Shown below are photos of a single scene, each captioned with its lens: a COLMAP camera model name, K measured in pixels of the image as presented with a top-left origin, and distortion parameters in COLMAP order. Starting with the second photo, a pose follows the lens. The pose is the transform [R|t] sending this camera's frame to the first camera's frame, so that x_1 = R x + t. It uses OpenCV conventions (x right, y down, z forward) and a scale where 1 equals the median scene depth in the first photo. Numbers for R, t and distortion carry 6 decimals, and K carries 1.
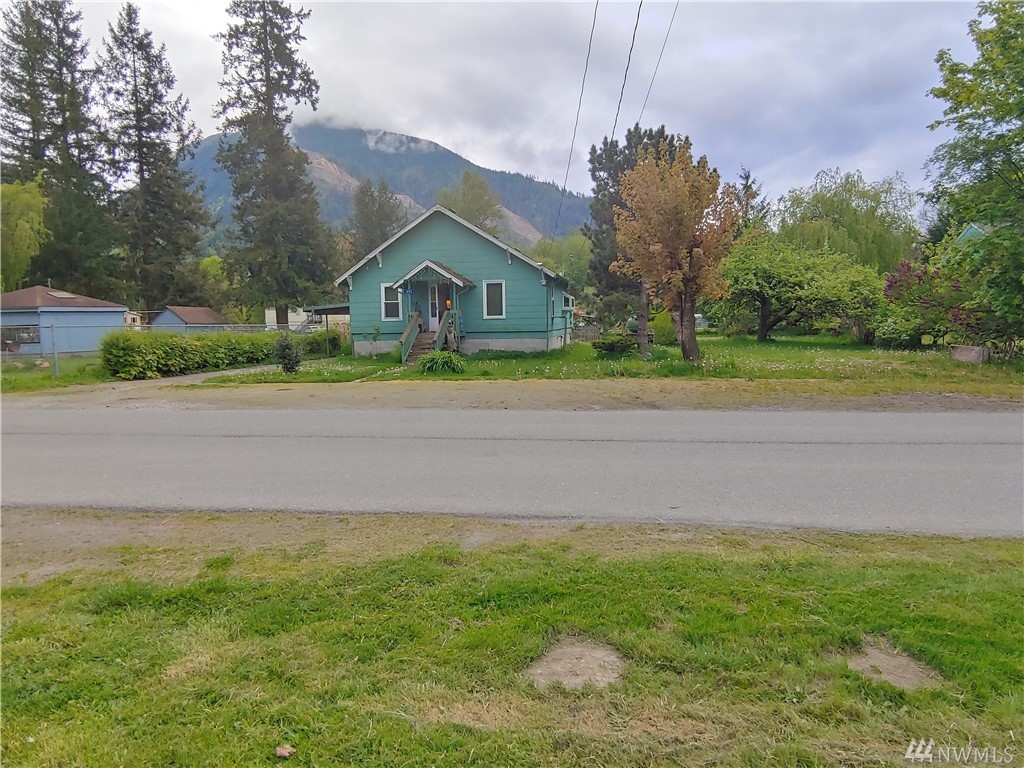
lens RADIAL K [[669.8, 0, 519.4], [0, 669.8, 377.7], [0, 0, 1]] dist [-0.010727, -0.001617]
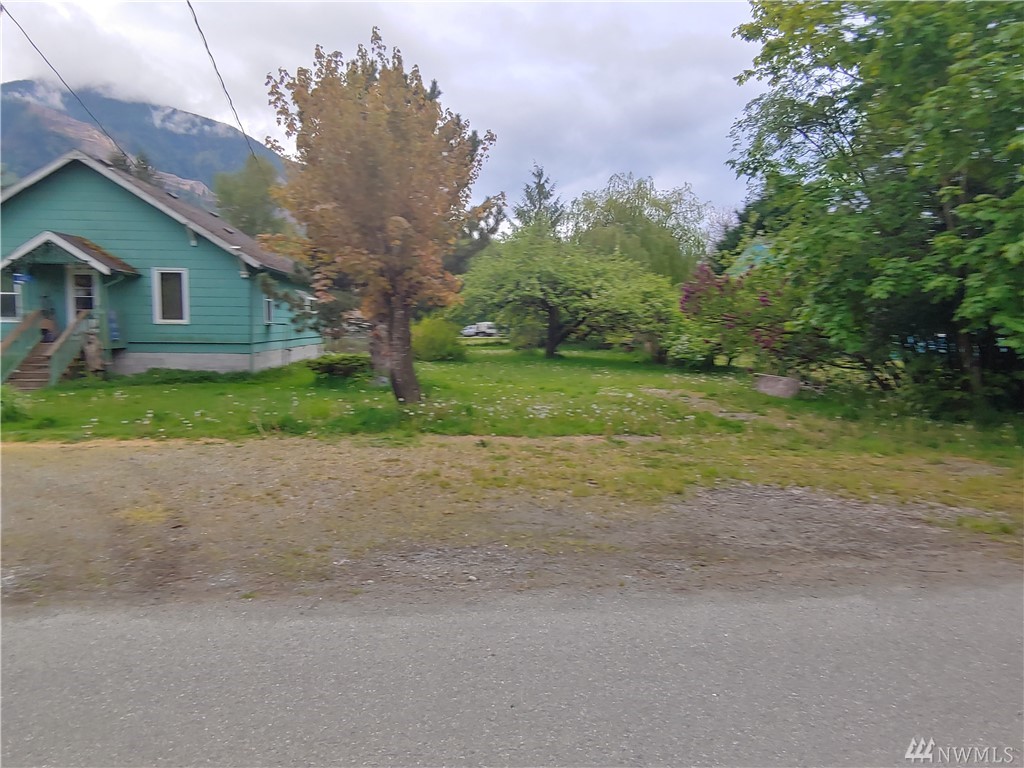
lens RADIAL K [[654.5, 0, 522.6], [0, 654.5, 381.2], [0, 0, 1]] dist [-0.013427, 0.003604]
pose [[0.961067, 0.004526, 0.276277, 0.068135], [-0.004787, 0.999989, 0.000270, -0.016683], [-0.276272, -0.001582, 0.961078, 0.137628]]
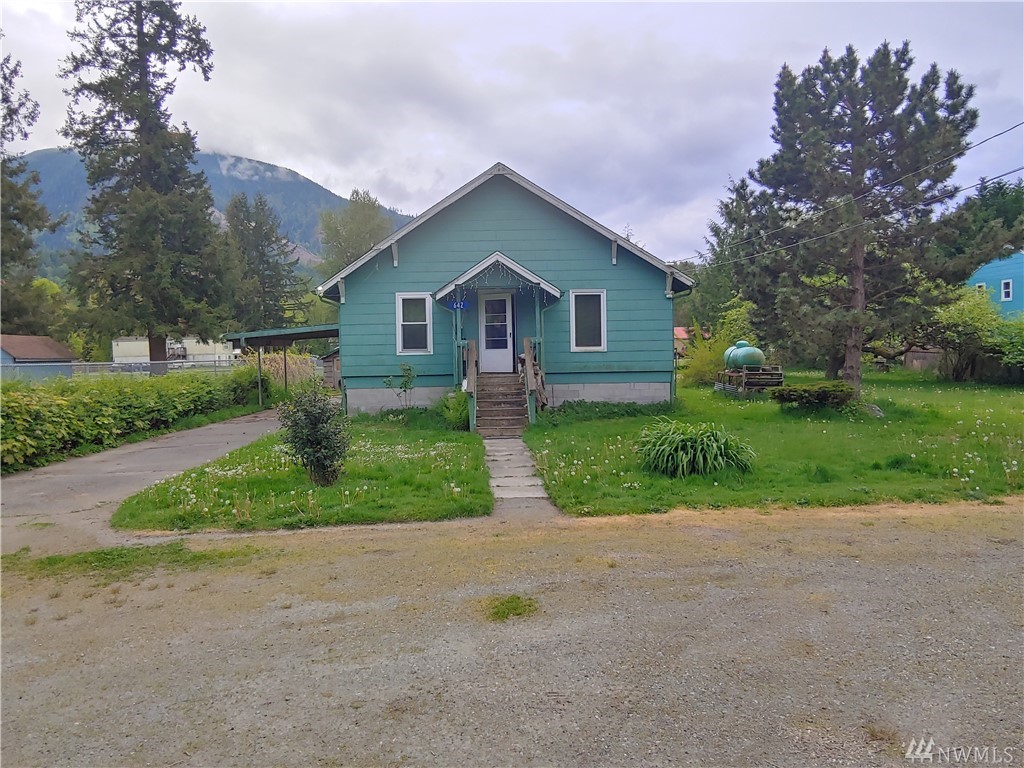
lens RADIAL K [[641.1, 0, 497.5], [0, 641.1, 380.2], [0, 0, 1]] dist [-0.007272, -0.006245]
pose [[0.979835, -0.009722, 0.199571, -0.130518], [0.018487, 0.998942, -0.042105, -0.020458], [-0.198950, 0.044945, 0.978978, 0.236384]]
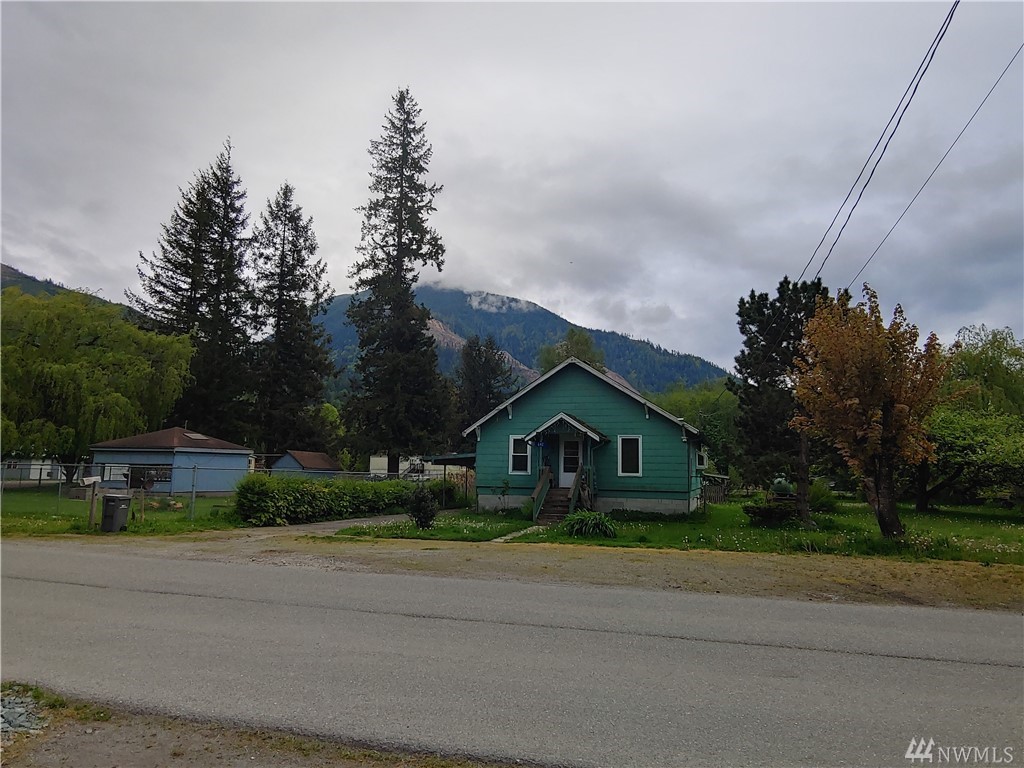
lens RADIAL K [[666.9, 0, 513.2], [0, 666.9, 379.5], [0, 0, 1]] dist [-0.021011, 0.008604]
pose [[0.989671, 0.015703, -0.142494, -0.036895], [-0.047128, 0.974374, -0.219941, -0.004157], [0.135389, 0.224385, 0.965050, 0.029527]]
